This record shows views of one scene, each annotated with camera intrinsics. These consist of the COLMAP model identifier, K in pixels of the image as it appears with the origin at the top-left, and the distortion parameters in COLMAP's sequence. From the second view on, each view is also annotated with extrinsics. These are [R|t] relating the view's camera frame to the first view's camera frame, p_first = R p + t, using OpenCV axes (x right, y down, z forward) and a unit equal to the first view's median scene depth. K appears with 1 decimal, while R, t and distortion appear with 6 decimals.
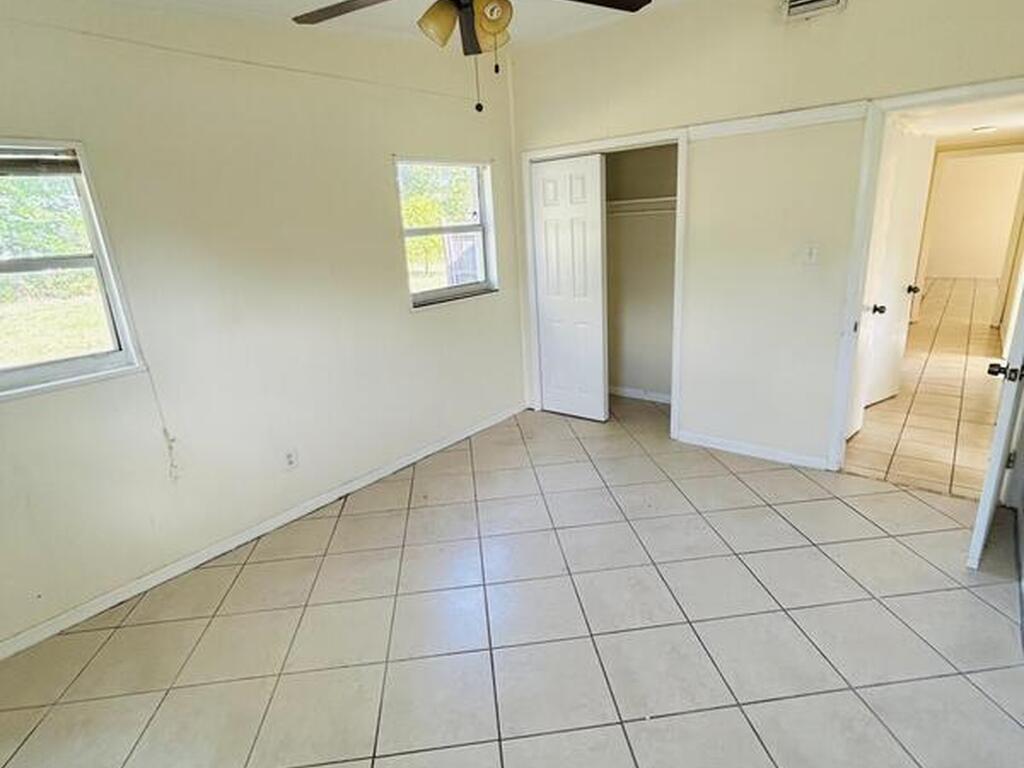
lens RADIAL K [[552.7, 0, 508.6], [0, 552.7, 385.9], [0, 0, 1]] dist [-0.000872, 0.000198]
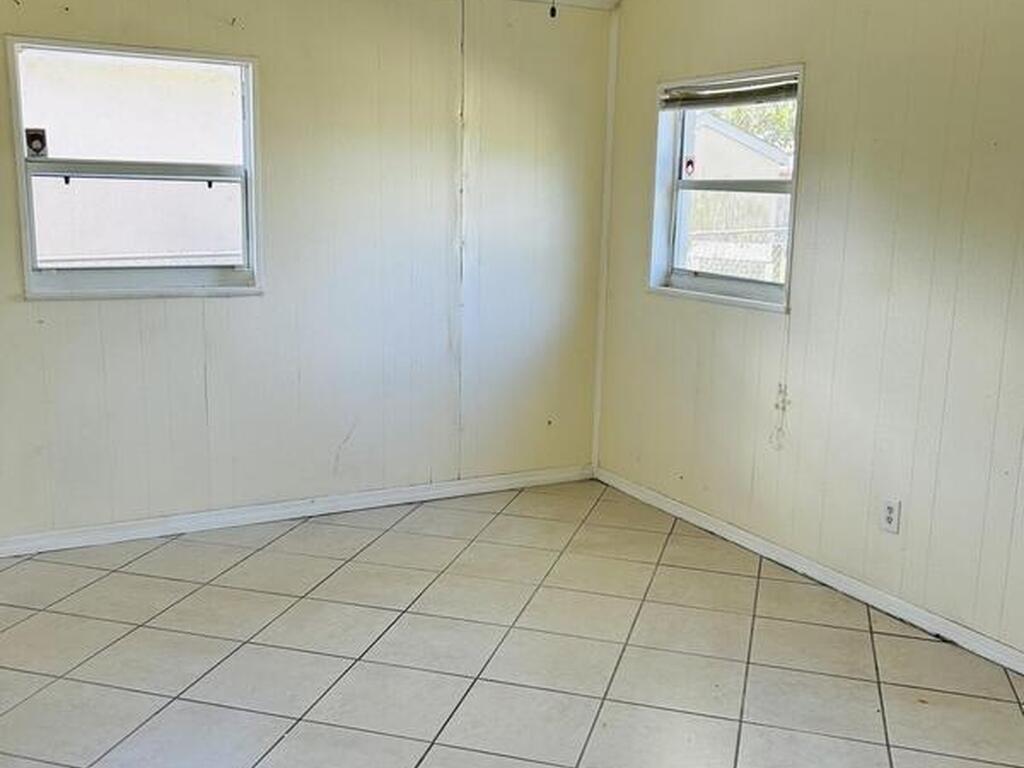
lens RADIAL K [[1048.6, 0, 536.8], [0, 1048.6, 381.0], [0, 0, 1]] dist [0.065689, -0.011422]
pose [[-0.344512, 0.213367, -0.914213, 1.085522], [-0.286882, 0.903317, 0.318932, -0.365700], [0.893874, 0.372147, -0.249992, 1.142204]]
